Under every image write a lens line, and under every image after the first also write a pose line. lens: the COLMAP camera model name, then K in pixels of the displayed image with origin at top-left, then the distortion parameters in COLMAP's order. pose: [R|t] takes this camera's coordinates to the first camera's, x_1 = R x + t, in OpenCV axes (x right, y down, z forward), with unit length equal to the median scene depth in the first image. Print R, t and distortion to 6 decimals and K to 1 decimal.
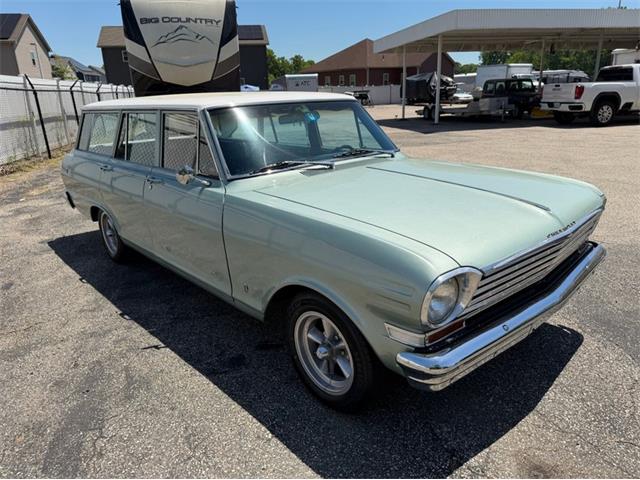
lens RADIAL K [[461.8, 0, 321.8], [0, 461.8, 239.7], [0, 0, 1]] dist [0.003776, -0.009495]
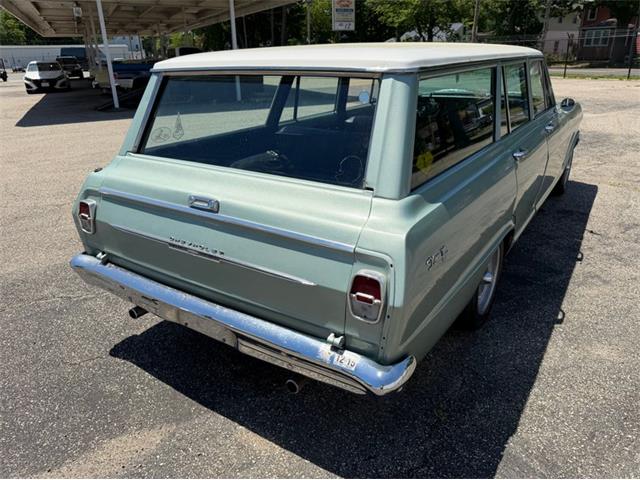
lens RADIAL K [[461.8, 0, 321.8], [0, 461.8, 239.7], [0, 0, 1]] dist [0.003776, -0.009495]
pose [[-0.249009, -0.322952, 0.913070, -0.837516], [0.323748, 0.860777, 0.392748, -0.320527], [-0.912788, 0.393403, -0.109786, 1.118734]]
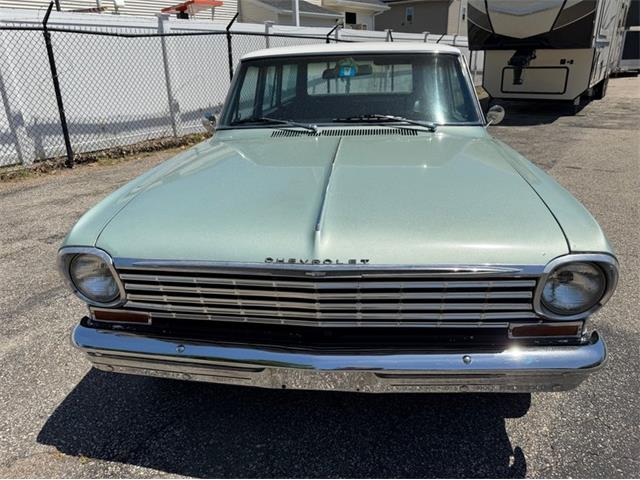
lens RADIAL K [[465.1, 0, 318.6], [0, 465.1, 240.7], [0, 0, 1]] dist [0.001295, -0.006095]
pose [[0.663942, 0.286054, -0.690908, 0.419788], [-0.225166, 0.957536, 0.180068, -0.072656], [0.713079, 0.036014, 0.700158, 0.243318]]
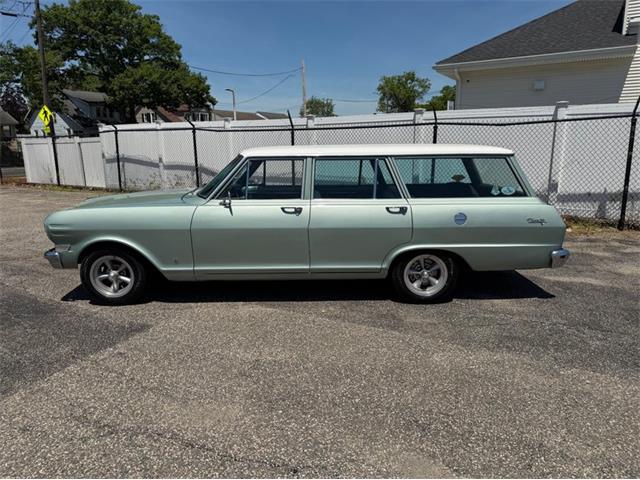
lens RADIAL K [[456.0, 0, 318.5], [0, 456.0, 238.6], [0, 0, 1]] dist [0.035331, -0.042705]
pose [[-0.666404, 0.191714, -0.720522, 0.628655], [-0.194636, 0.888137, 0.416329, -0.492059], [0.719738, 0.417683, -0.554543, 1.448969]]
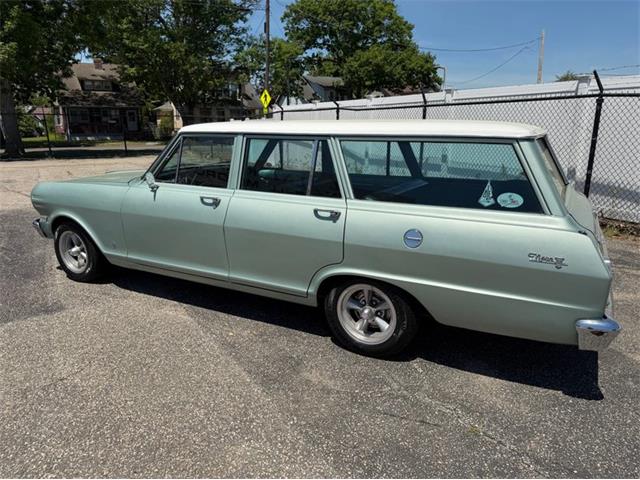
lens RADIAL K [[456.0, 0, 318.5], [0, 456.0, 238.6], [0, 0, 1]] dist [0.035331, -0.042705]
pose [[-0.942220, 0.111339, -0.315951, 0.095944], [-0.071392, 0.854747, 0.514111, -0.489189], [0.327299, 0.506962, -0.797411, 1.544762]]
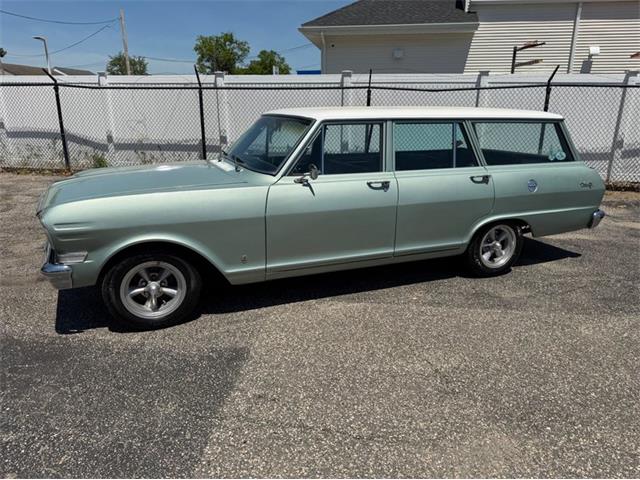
lens RADIAL K [[458.9, 0, 320.8], [0, 458.9, 239.5], [0, 0, 1]] dist [0.012337, -0.021245]
pose [[-0.335448, 0.289968, -0.896322, 0.740142], [-0.280384, 0.877602, 0.388845, -0.350570], [0.899366, 0.381751, -0.213087, 1.012706]]
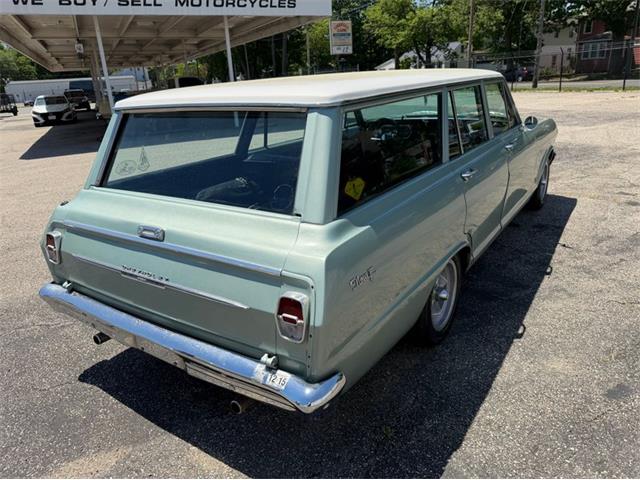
lens RADIAL K [[461.1, 0, 318.4], [0, 461.1, 237.6], [0, 0, 1]] dist [0.001011, -0.005324]
pose [[-0.236499, -0.271966, 0.932793, -0.866939], [0.359480, 0.867413, 0.344046, -0.310783], [-0.902686, 0.416687, -0.107376, 1.067580]]
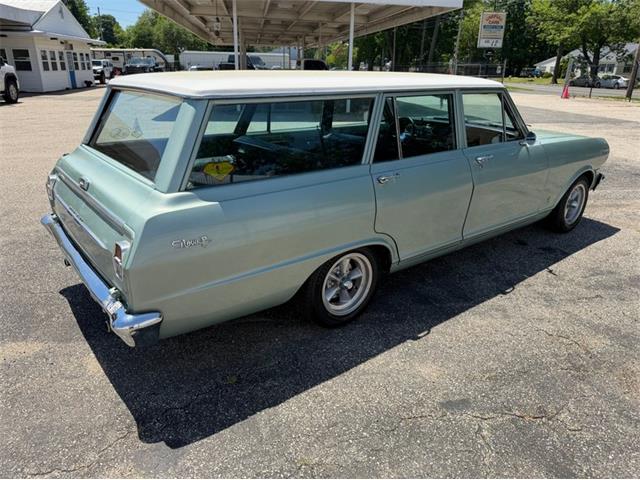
lens RADIAL K [[458.9, 0, 320.8], [0, 458.9, 239.5], [0, 0, 1]] dist [0.012337, -0.021245]
pose [[0.060471, -0.316380, 0.946703, -0.952430], [0.284915, 0.914452, 0.287403, -0.243444], [-0.956644, 0.252350, 0.145439, 0.837638]]
